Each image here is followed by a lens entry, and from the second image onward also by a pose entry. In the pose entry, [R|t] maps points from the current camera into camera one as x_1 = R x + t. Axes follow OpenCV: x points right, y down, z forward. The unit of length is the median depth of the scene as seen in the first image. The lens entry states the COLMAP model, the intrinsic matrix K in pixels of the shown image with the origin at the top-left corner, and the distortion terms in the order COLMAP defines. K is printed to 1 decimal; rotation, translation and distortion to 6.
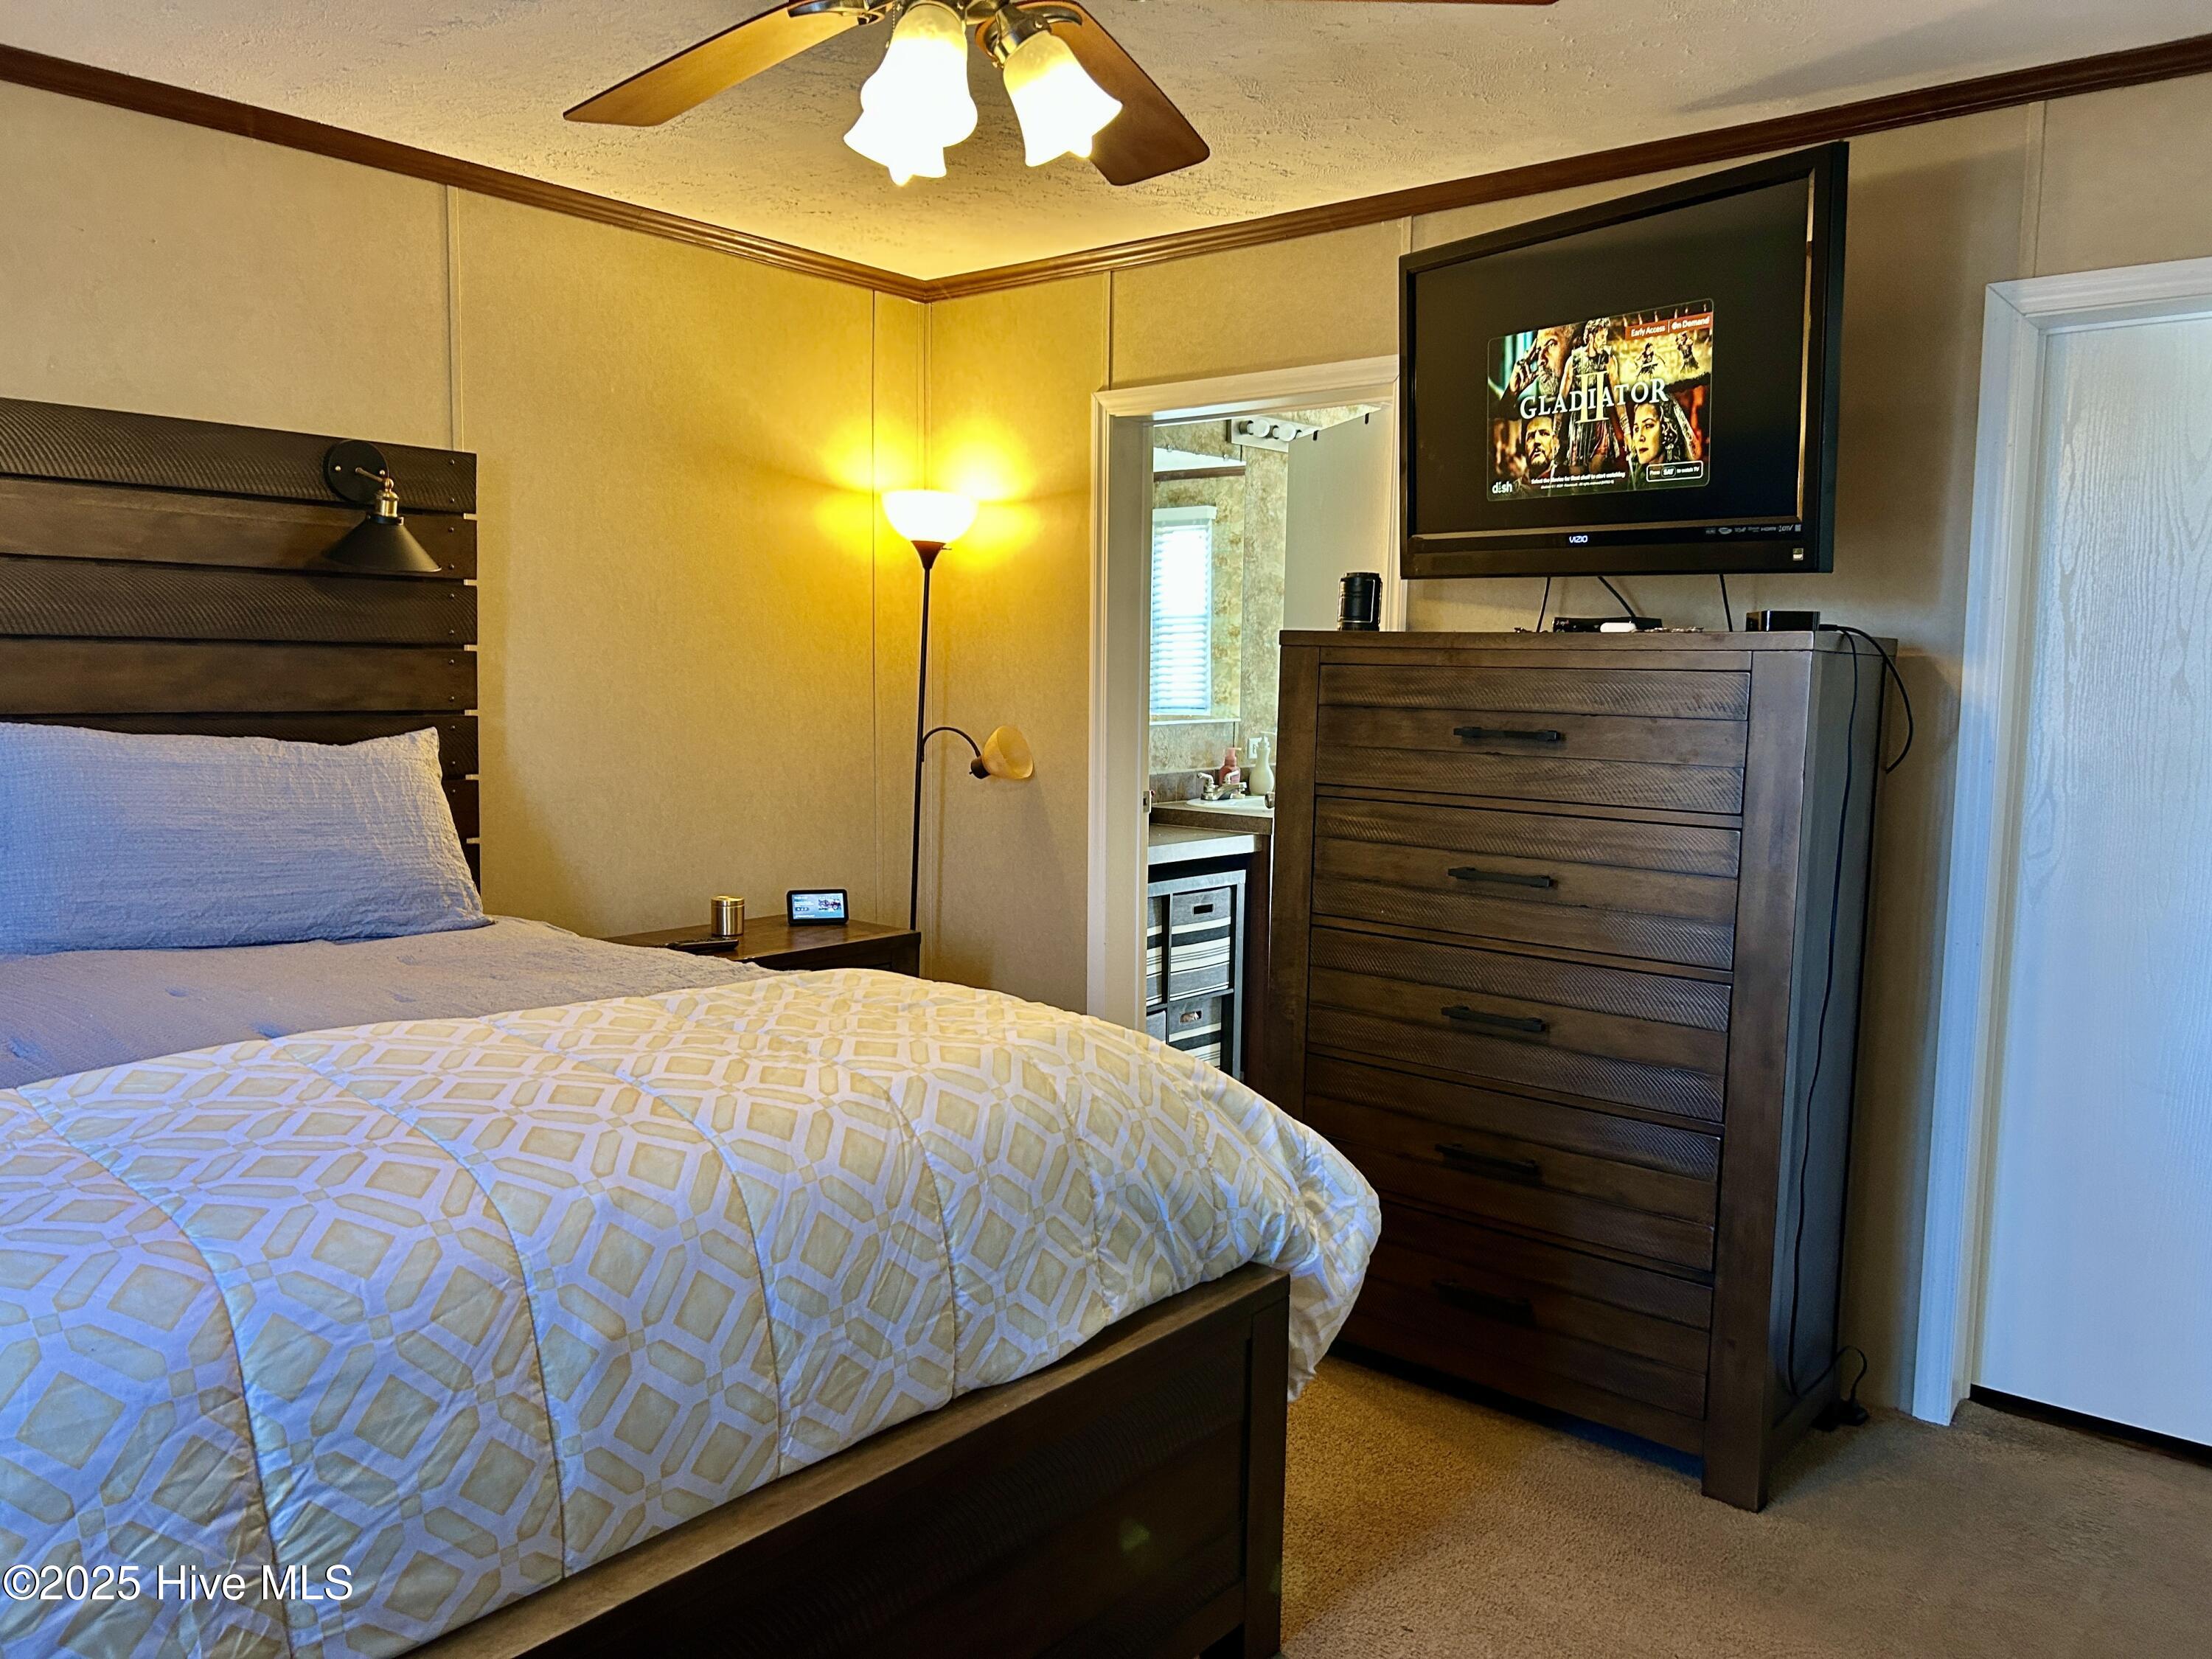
lens RADIAL K [[1668.4, 0, 1106.0], [0, 1668.4, 835.5], [0, 0, 1]] dist [0.016962, -0.022858]
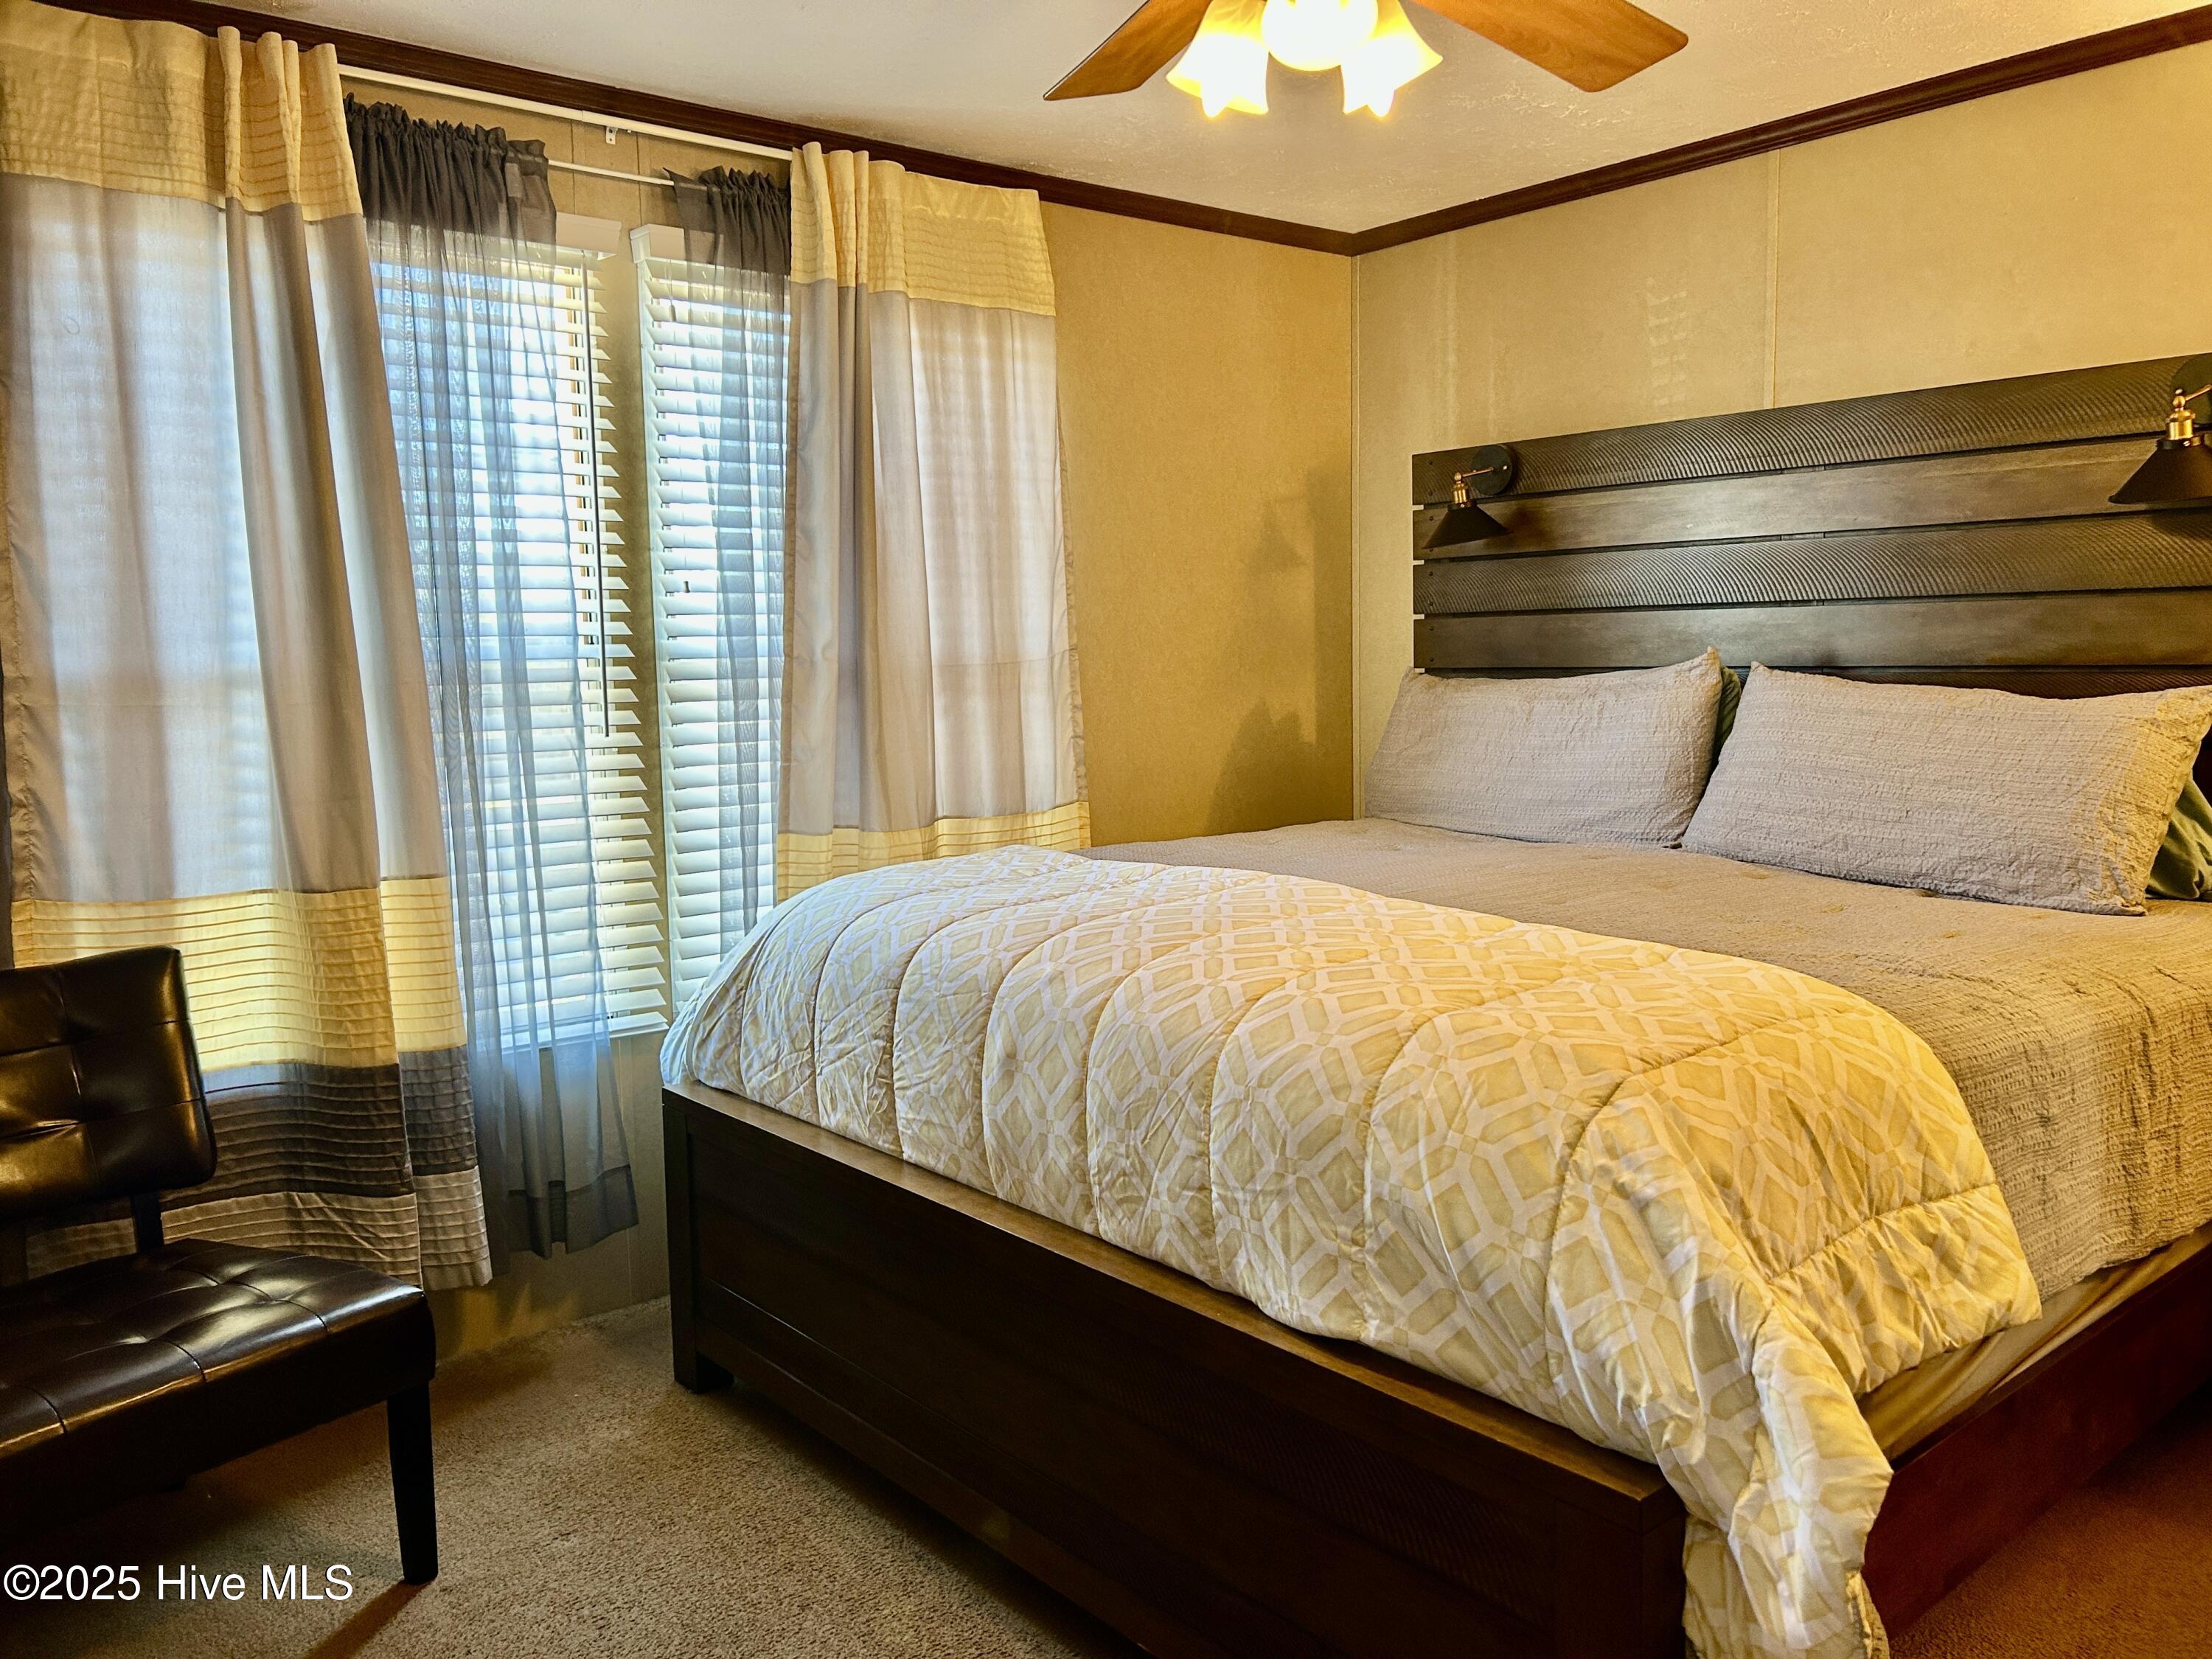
lens RADIAL K [[1668.4, 0, 1107.3], [0, 1668.4, 826.3], [0, 0, 1]] dist [0.016962, -0.022858]
pose [[-0.181707, 0.092021, -0.979038, 0.835688], [-0.088107, 0.990084, 0.109412, -0.058540], [0.979398, 0.106141, -0.171798, 0.959703]]
